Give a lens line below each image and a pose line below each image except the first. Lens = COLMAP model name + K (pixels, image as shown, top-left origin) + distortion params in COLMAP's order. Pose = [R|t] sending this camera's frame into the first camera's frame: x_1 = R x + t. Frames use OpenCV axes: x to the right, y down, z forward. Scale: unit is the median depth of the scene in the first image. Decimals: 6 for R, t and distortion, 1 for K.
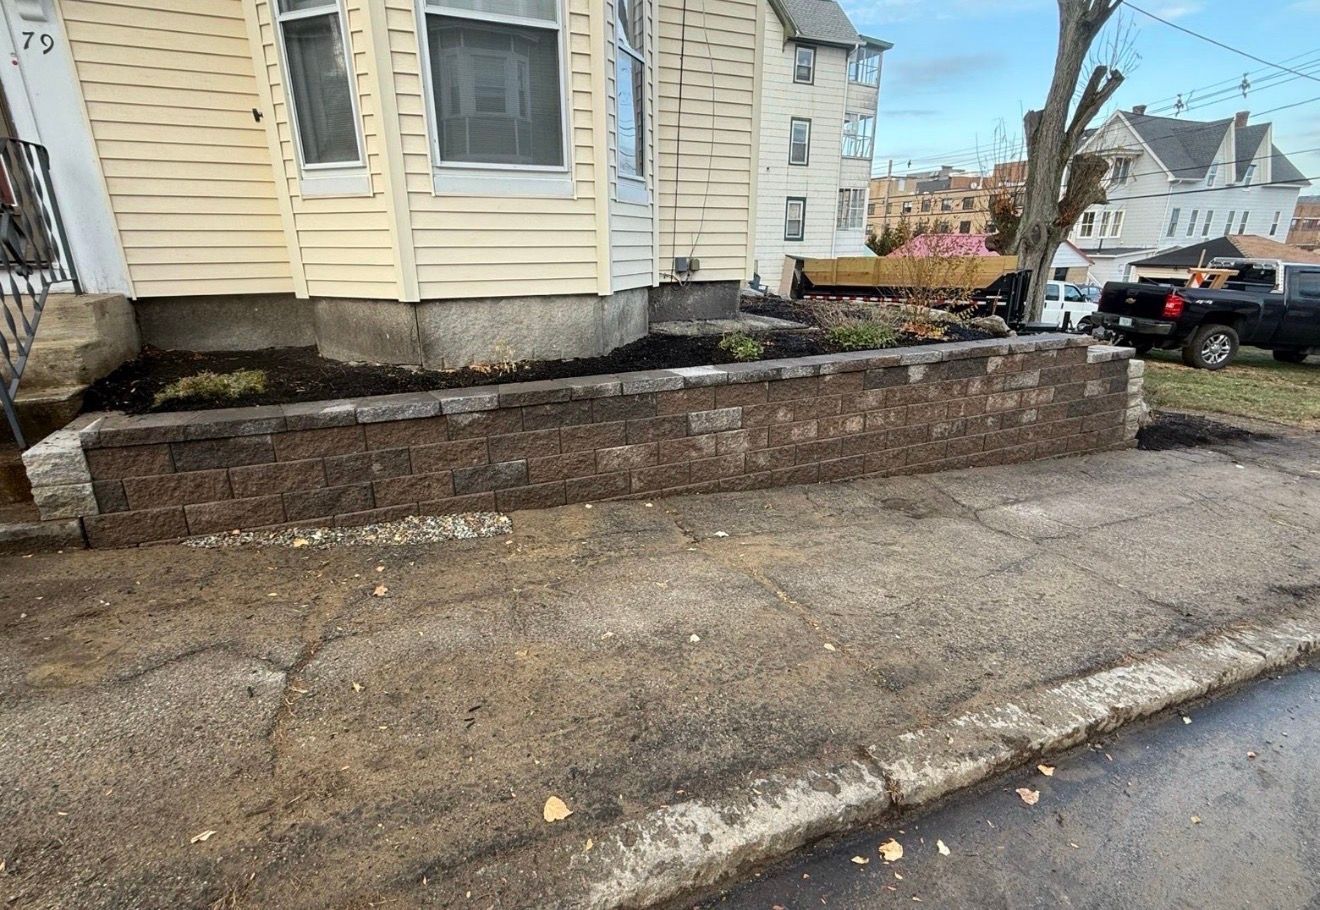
lens RADIAL K [[622.5, 0, 659.3], [0, 622.5, 454.2], [0, 0, 1]] dist [-0.000878, 0.000247]
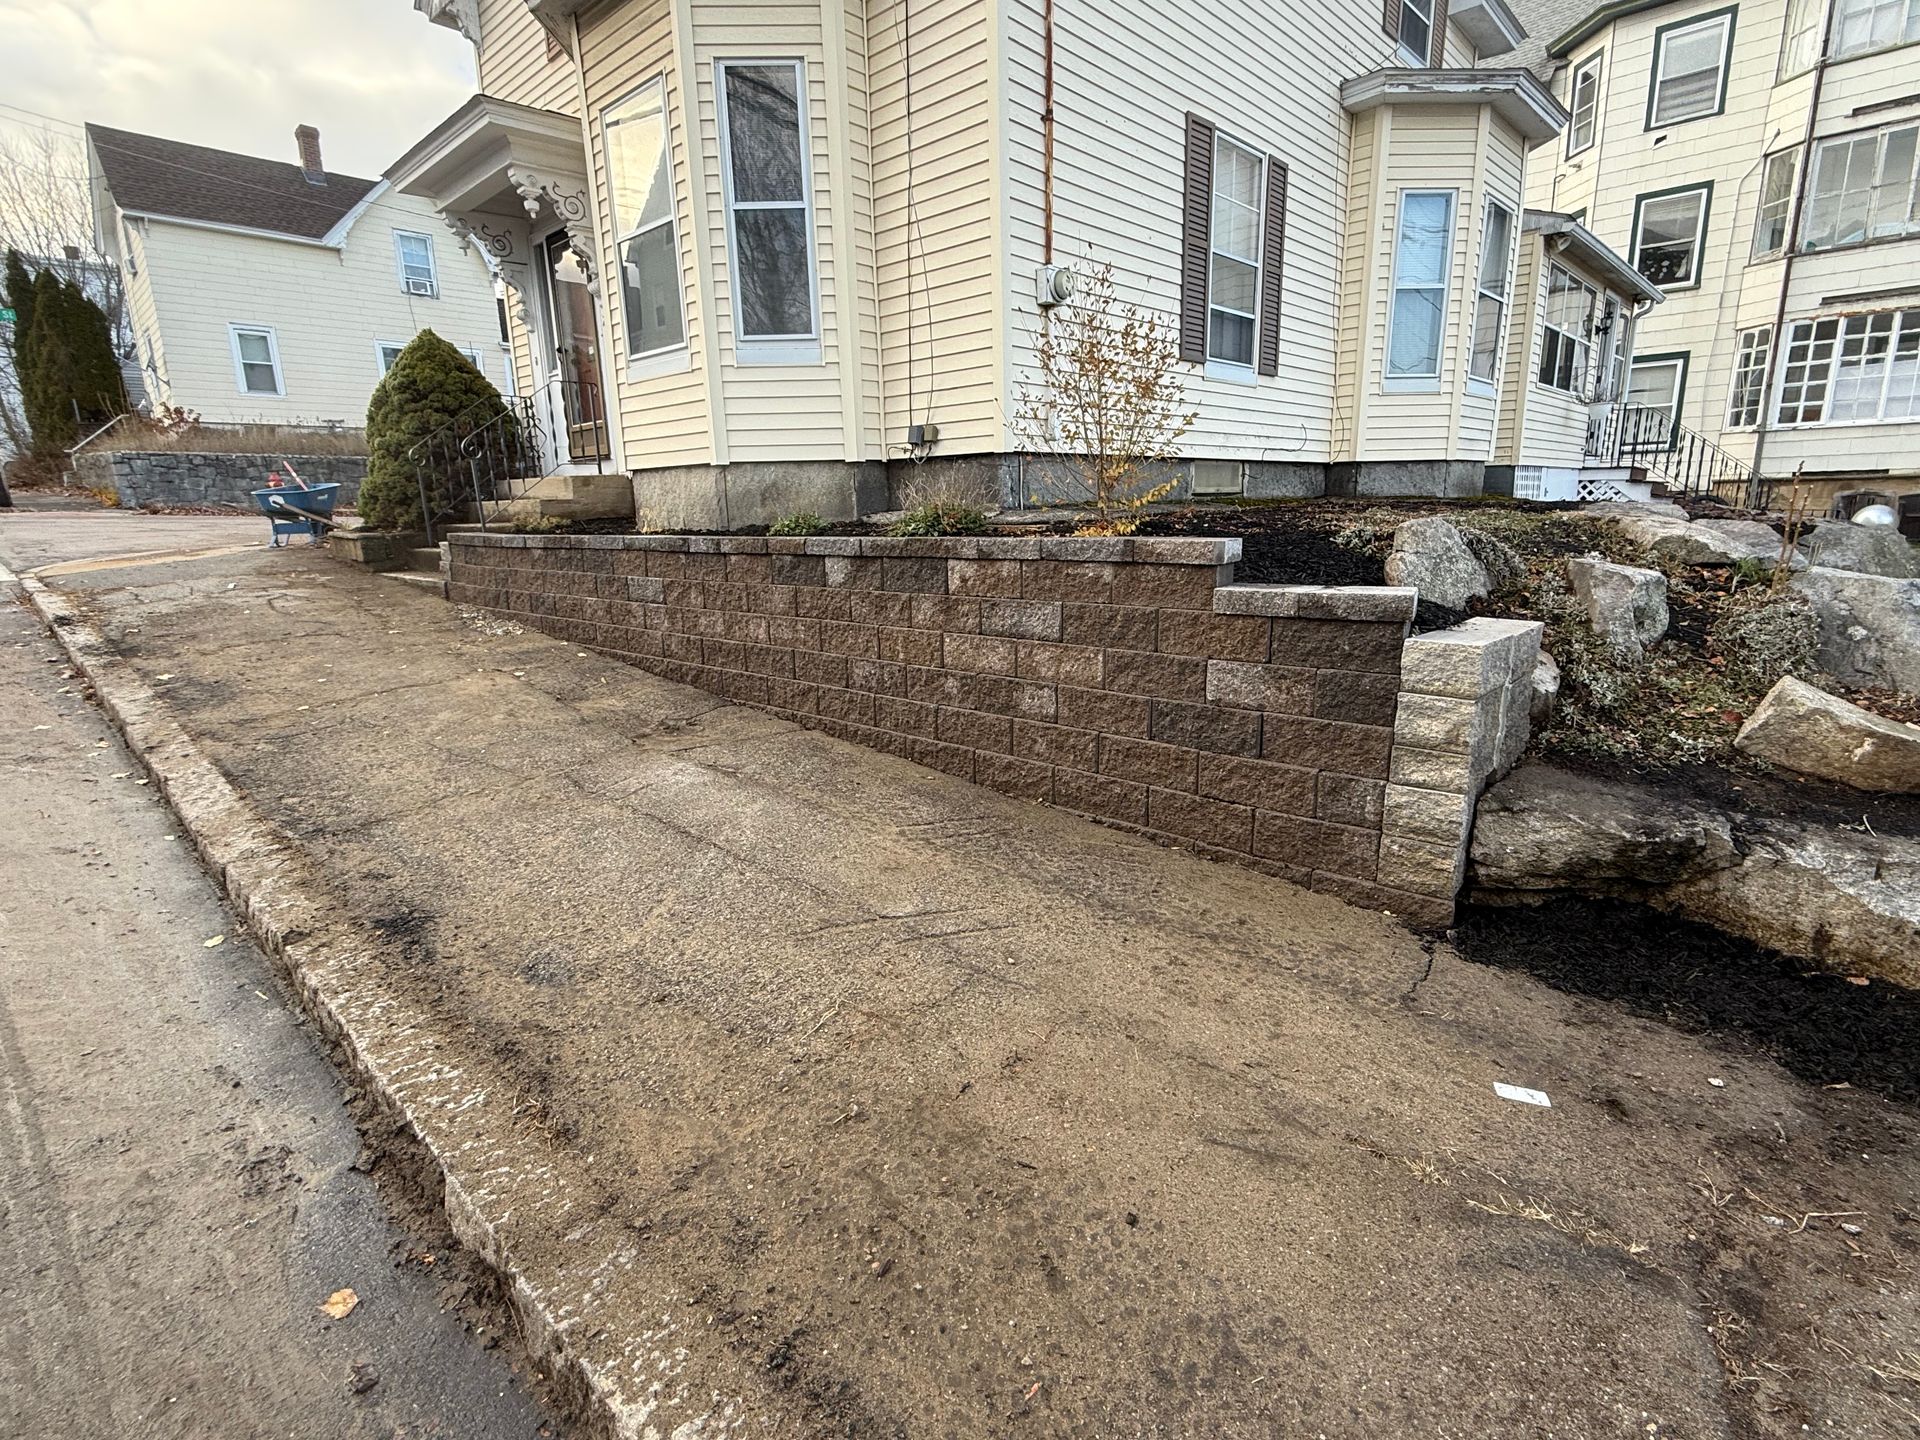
lens RADIAL K [[937.1, 0, 960.9], [0, 937.1, 720.4], [0, 0, 1]] dist [-0.002618, -0.000161]
pose [[0.392167, 0.202004, -0.897440, 1.266154], [-0.273907, 0.956982, 0.095713, -0.104100], [0.878168, 0.208280, 0.430627, 0.689509]]
